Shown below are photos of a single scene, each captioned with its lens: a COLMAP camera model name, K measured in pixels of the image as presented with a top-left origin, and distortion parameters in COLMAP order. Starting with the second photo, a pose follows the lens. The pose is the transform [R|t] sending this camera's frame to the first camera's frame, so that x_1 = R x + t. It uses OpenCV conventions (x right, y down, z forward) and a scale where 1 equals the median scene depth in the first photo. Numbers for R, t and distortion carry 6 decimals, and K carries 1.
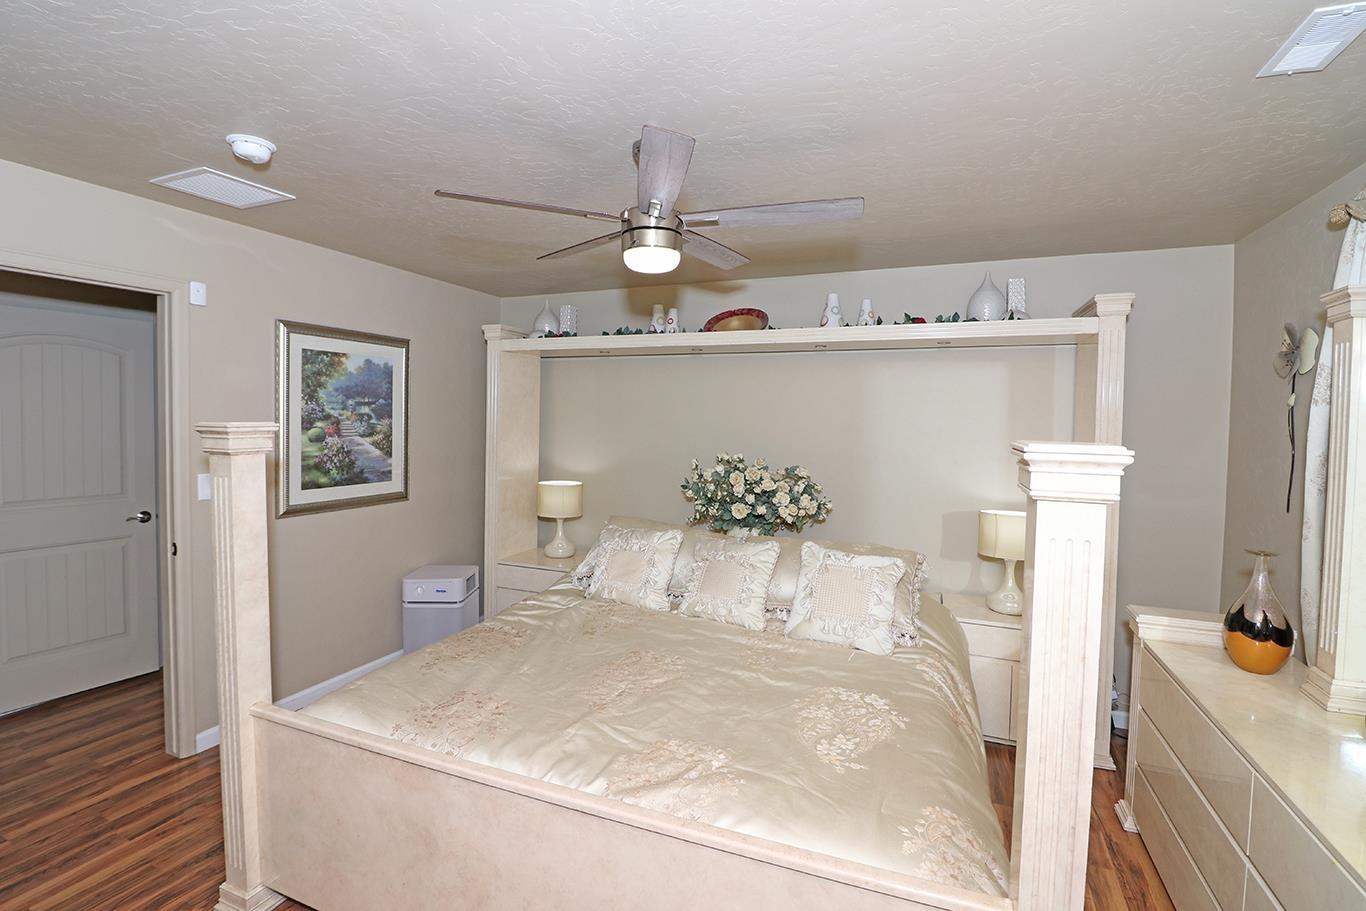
lens RADIAL K [[629.6, 0, 675.1], [0, 629.6, 441.1], [0, 0, 1]] dist [-0.000620, -0.011433]
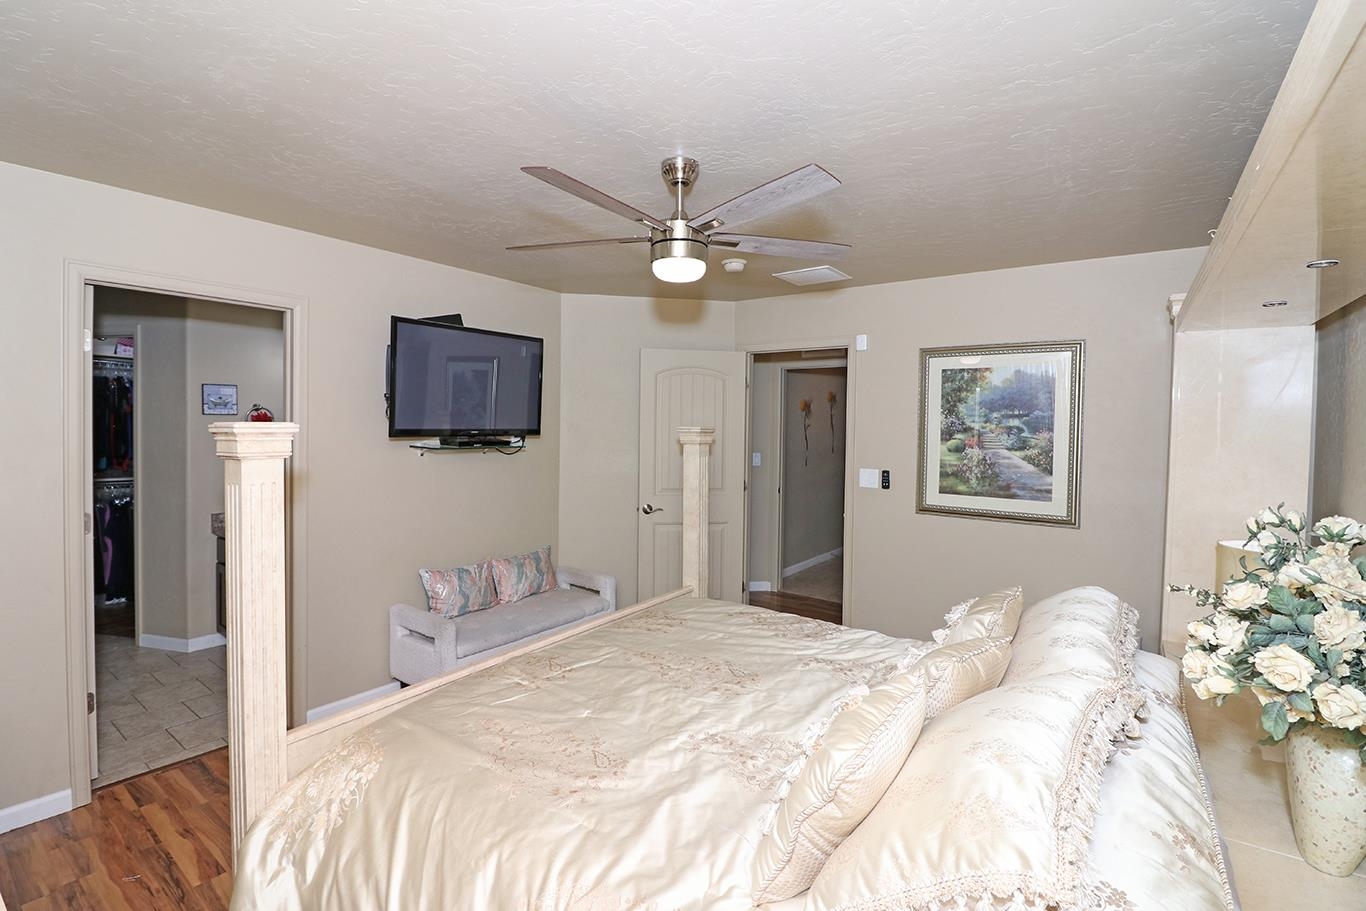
lens RADIAL K [[629.6, 0, 675.1], [0, 629.6, 441.1], [0, 0, 1]] dist [-0.000620, -0.011433]
pose [[-0.237933, 0.006282, -0.971261, 0.601973], [-0.054639, 0.998309, 0.019842, -0.012621], [0.969743, 0.057790, -0.237188, 0.763922]]
